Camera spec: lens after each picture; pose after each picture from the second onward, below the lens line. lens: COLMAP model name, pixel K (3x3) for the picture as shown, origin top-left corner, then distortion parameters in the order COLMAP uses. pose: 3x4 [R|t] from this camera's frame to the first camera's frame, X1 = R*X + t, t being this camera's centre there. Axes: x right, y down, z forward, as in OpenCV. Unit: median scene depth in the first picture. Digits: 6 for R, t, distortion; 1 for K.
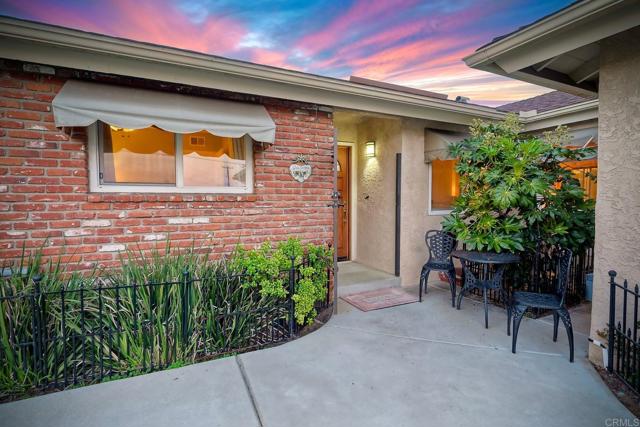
lens RADIAL K [[307.2, 0, 330.9], [0, 307.2, 212.6], [0, 0, 1]] dist [-0.002716, -0.000009]
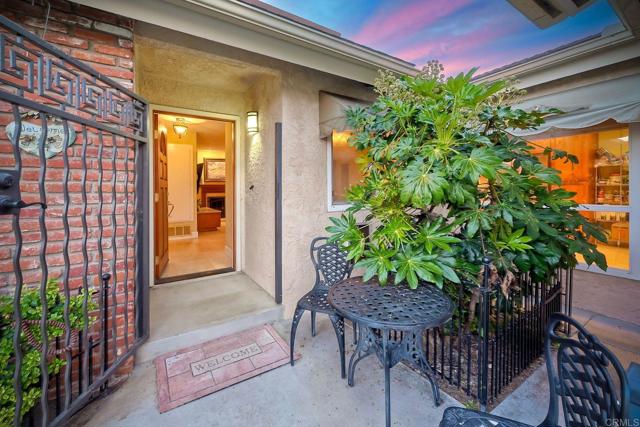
lens RADIAL K [[258.0, 0, 316.8], [0, 258.0, 189.8], [0, 0, 1]] dist [-0.000601, -0.000077]
pose [[0.996924, -0.003377, 0.078296, 0.325187], [0.006777, 0.999043, -0.043201, -0.022837], [-0.078075, 0.043599, 0.995994, 0.529631]]
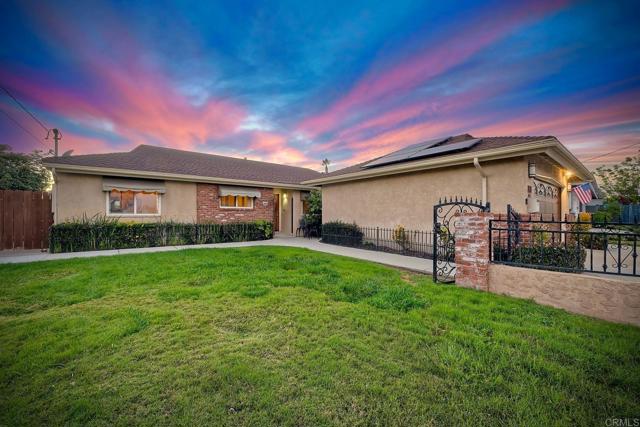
lens RADIAL K [[250.3, 0, 320.0], [0, 250.3, 213.5], [0, 0, 1]] dist [-0.000092, -0.000015]
pose [[0.980260, 0.008608, 0.197524, -0.044952], [0.000447, 0.998953, -0.045754, 0.149122], [-0.197711, 0.044939, 0.979230, -2.353702]]
